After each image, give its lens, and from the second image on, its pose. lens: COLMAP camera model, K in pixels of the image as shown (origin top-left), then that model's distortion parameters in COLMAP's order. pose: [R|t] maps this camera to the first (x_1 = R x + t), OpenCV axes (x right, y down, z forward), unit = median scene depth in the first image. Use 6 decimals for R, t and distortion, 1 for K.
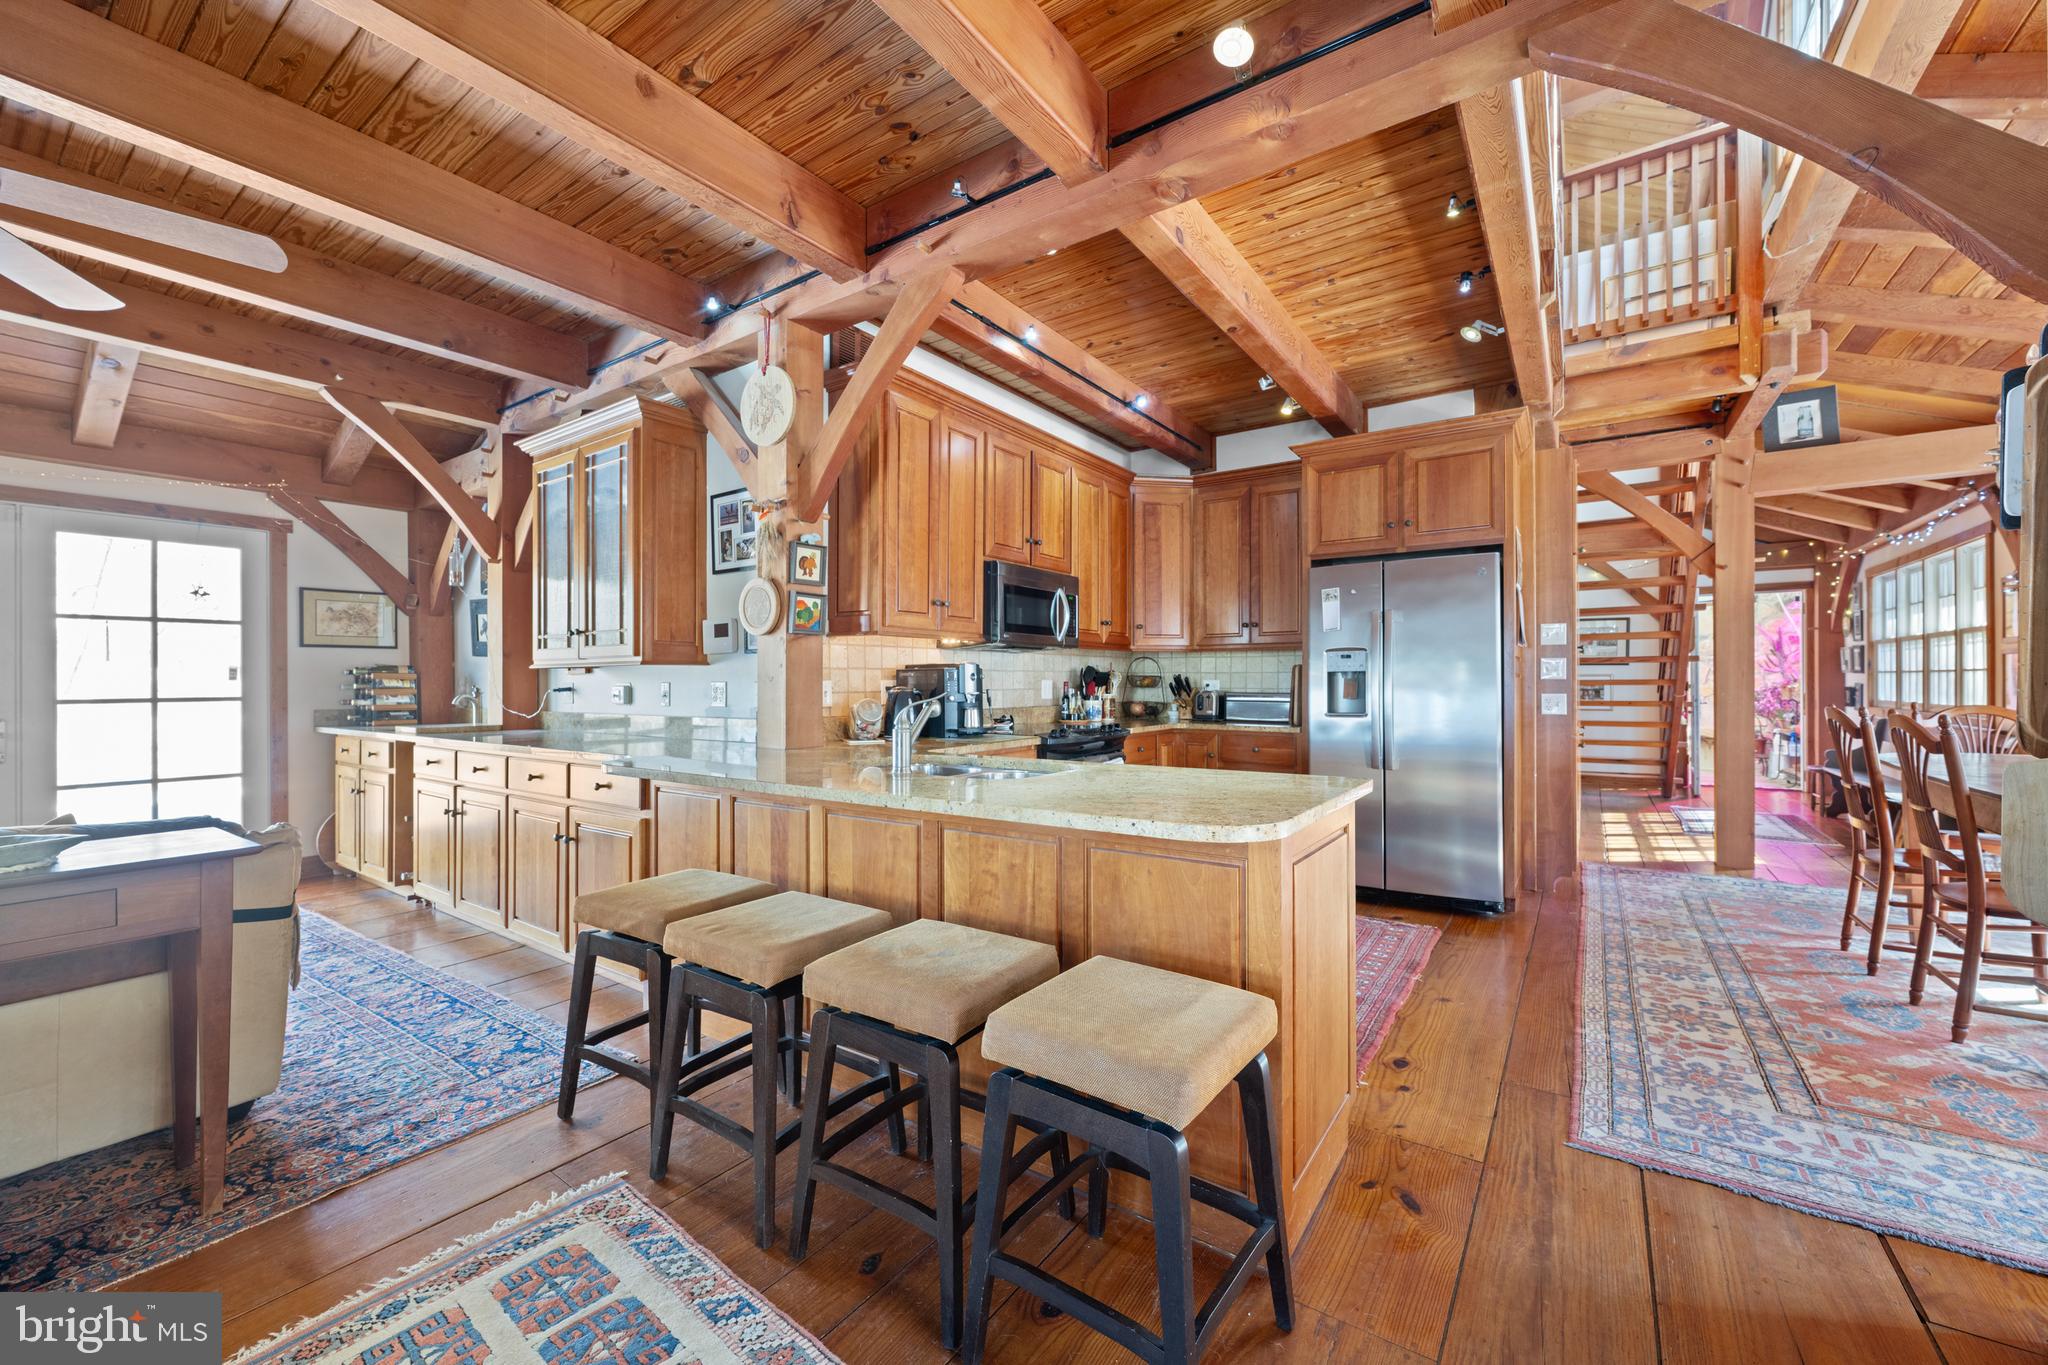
lens RADIAL K [[813.9, 0, 1015.8], [0, 813.9, 682.0], [0, 0, 1]] dist [-0.002946, 0.000652]
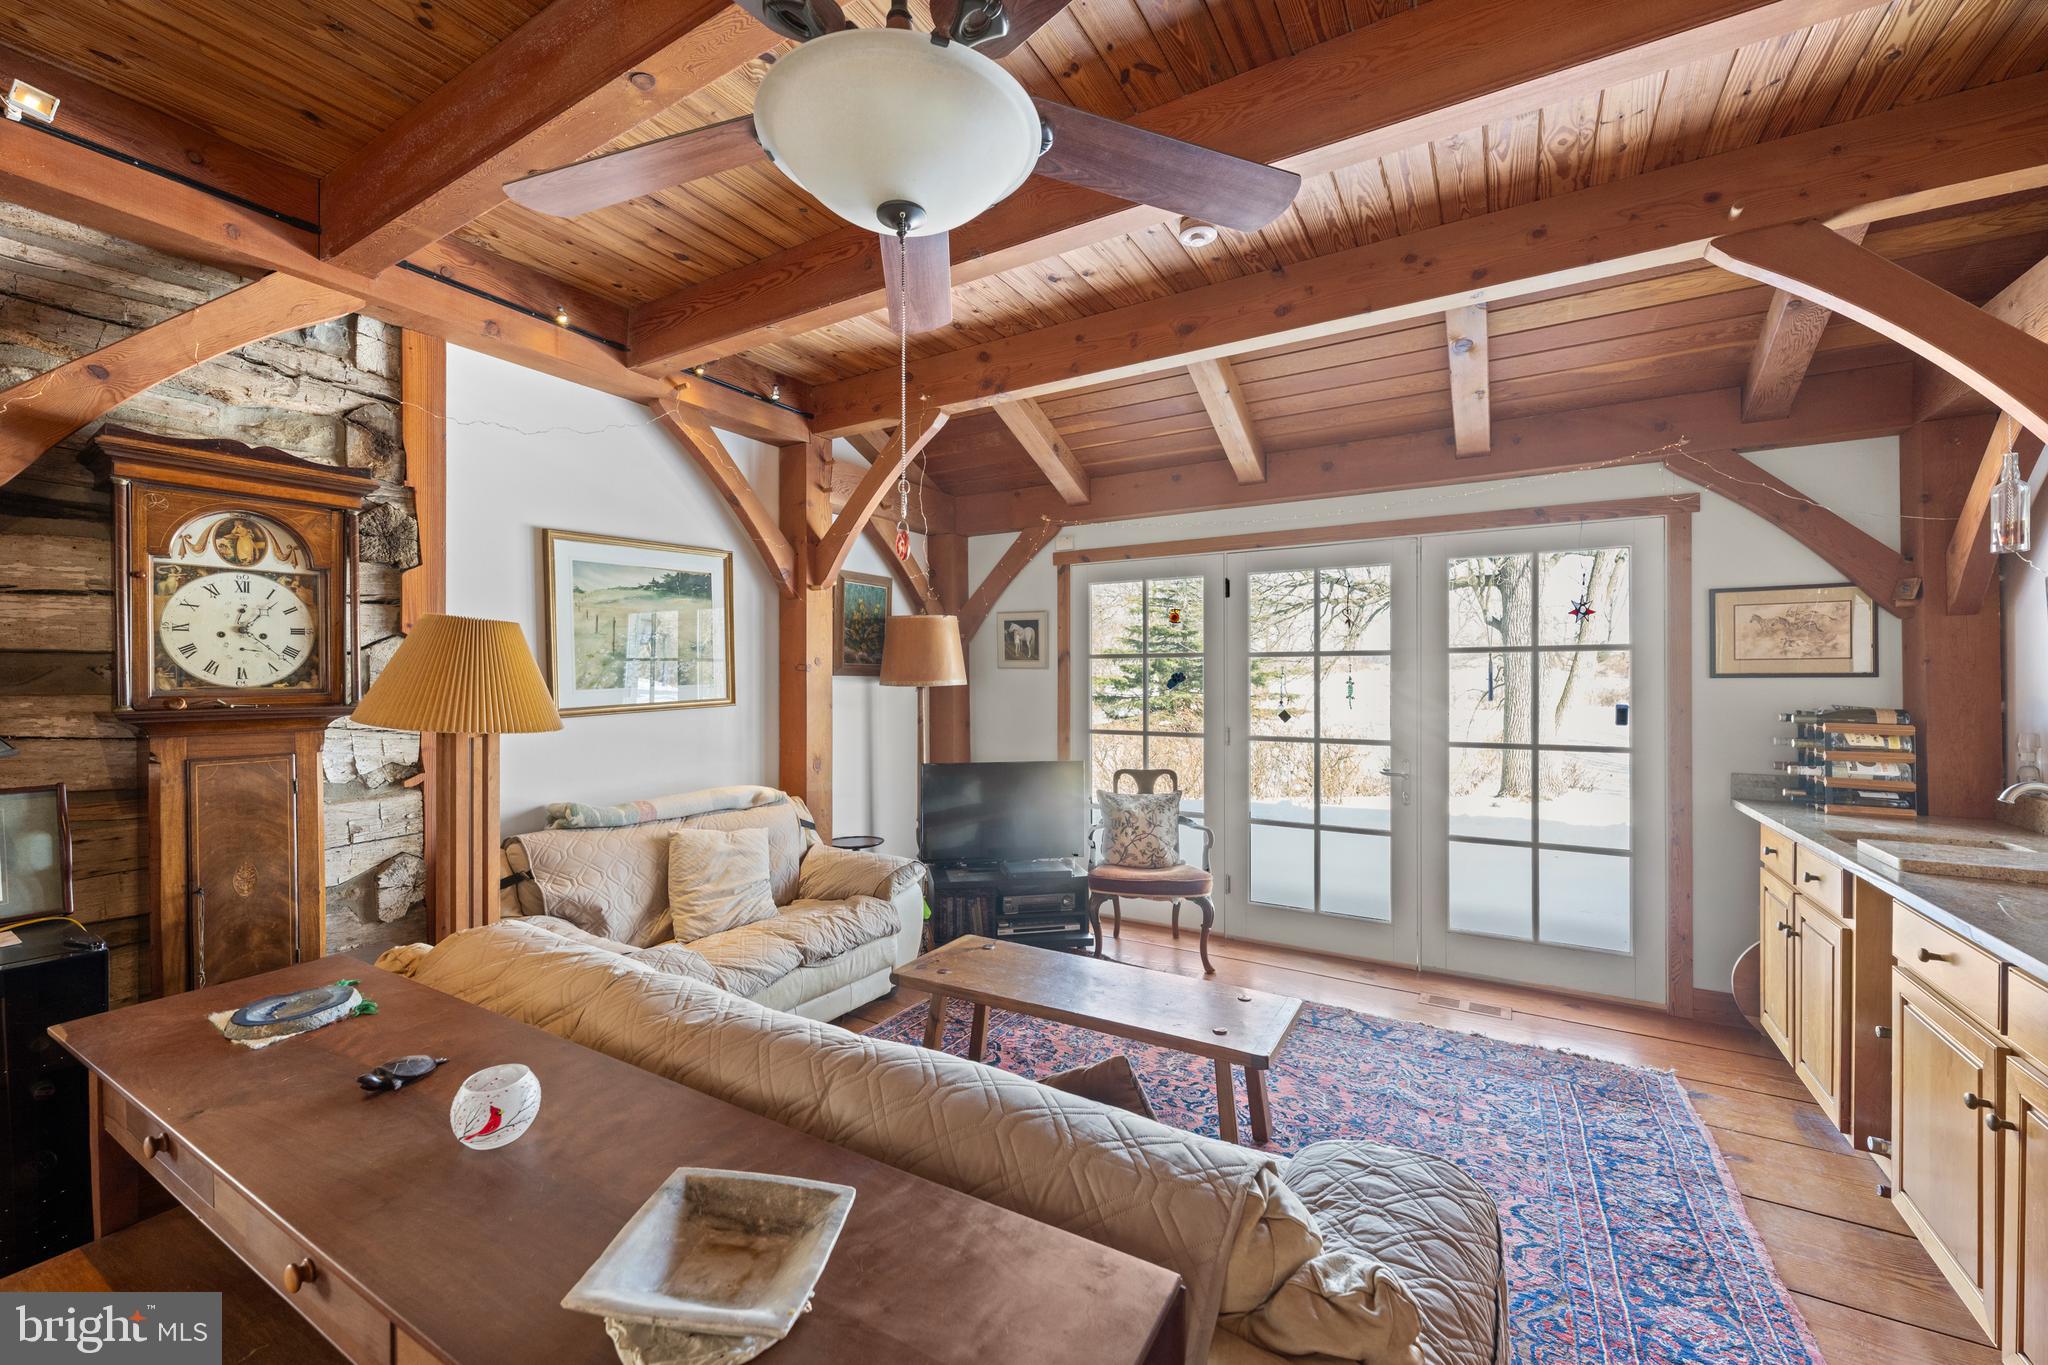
lens RADIAL K [[813.9, 0, 1032.9], [0, 813.9, 679.7], [0, 0, 1]] dist [-0.002946, 0.000652]
pose [[0.087158, 0.003637, -0.996188, -0.256184], [0.001287, 0.999992, 0.003763, -0.044743], [0.996194, -0.001610, 0.087152, 0.376820]]
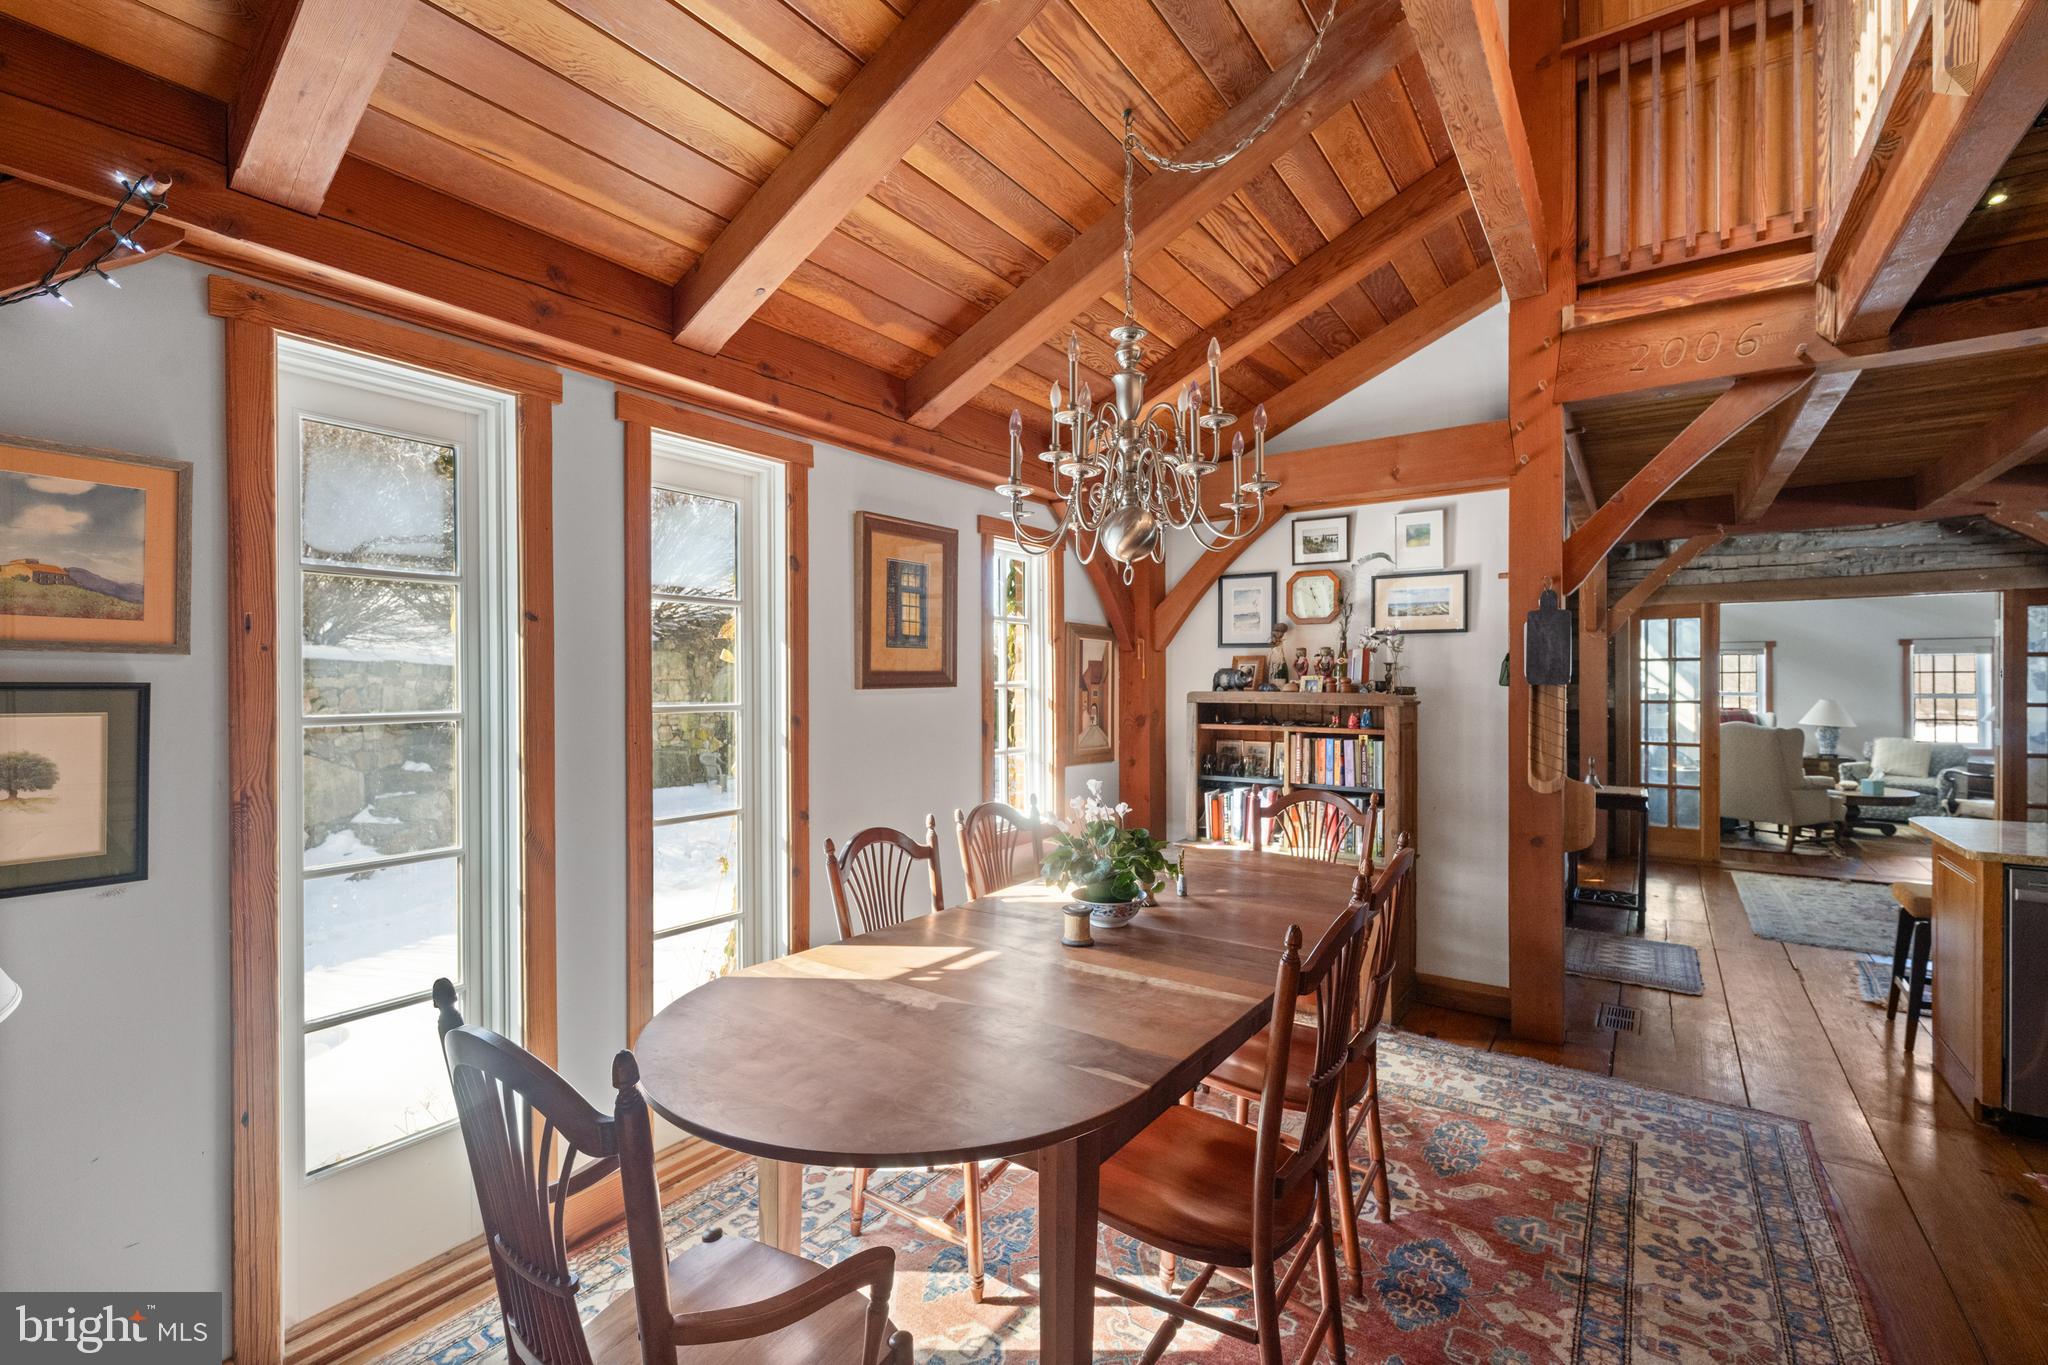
lens RADIAL K [[890.2, 0, 1022.9], [0, 890.2, 682.4], [0, 0, 1]] dist [-0.001888, -0.000695]
pose [[-0.999979, 0.006318, 0.001612, 0.793188], [0.006324, 0.999973, 0.003807, -0.062184], [-0.001588, 0.003817, -0.999991, 0.995144]]
